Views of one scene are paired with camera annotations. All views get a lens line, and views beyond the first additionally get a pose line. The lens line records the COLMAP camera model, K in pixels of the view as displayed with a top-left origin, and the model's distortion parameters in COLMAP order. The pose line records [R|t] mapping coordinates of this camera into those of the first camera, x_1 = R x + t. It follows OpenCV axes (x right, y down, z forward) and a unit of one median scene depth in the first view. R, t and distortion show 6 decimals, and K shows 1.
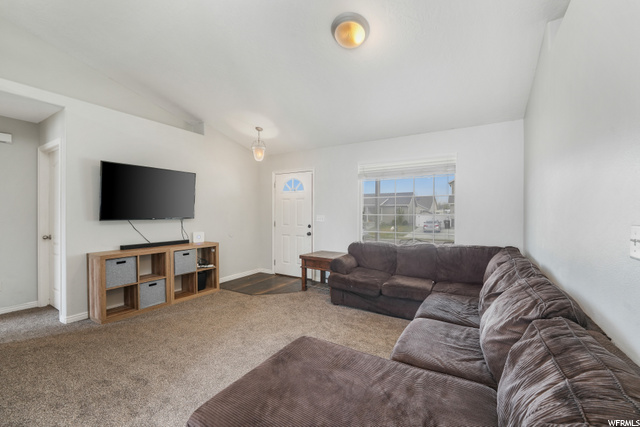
lens RADIAL K [[270.6, 0, 320.0], [0, 270.6, 213.5], [0, 0, 1]] dist [-0.017681, -0.000039]
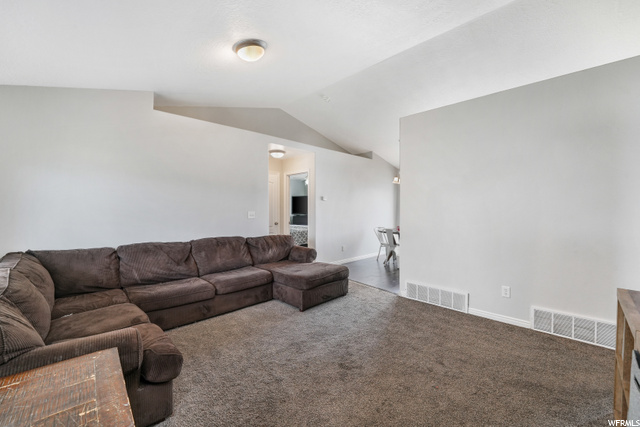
lens RADIAL K [[257.5, 0, 317.9], [0, 257.5, 208.5], [0, 0, 1]] dist [-0.000533, -0.000041]
pose [[-0.970939, 0.002122, 0.239316, -0.249626], [0.003665, 0.999975, 0.006002, -0.003869], [-0.239298, 0.006704, -0.970923, 1.174576]]
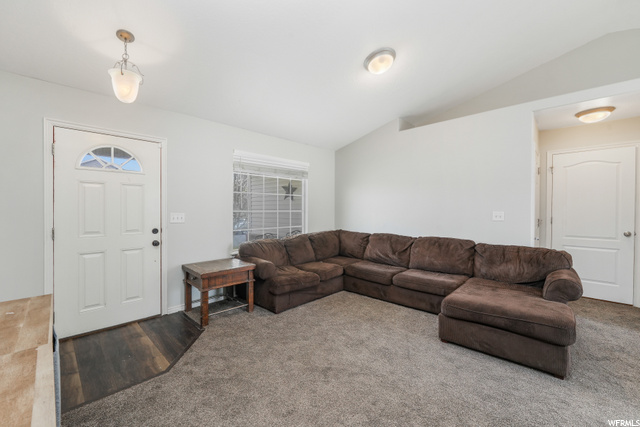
lens RADIAL K [[263.7, 0, 326.4], [0, 263.7, 210.2], [0, 0, 1]] dist [-0.017191, -0.000135]
pose [[0.189357, -0.004532, 0.981898, -0.653409], [0.009057, 0.999955, 0.002869, 0.002184], [-0.981866, 0.008350, 0.189390, 0.597423]]
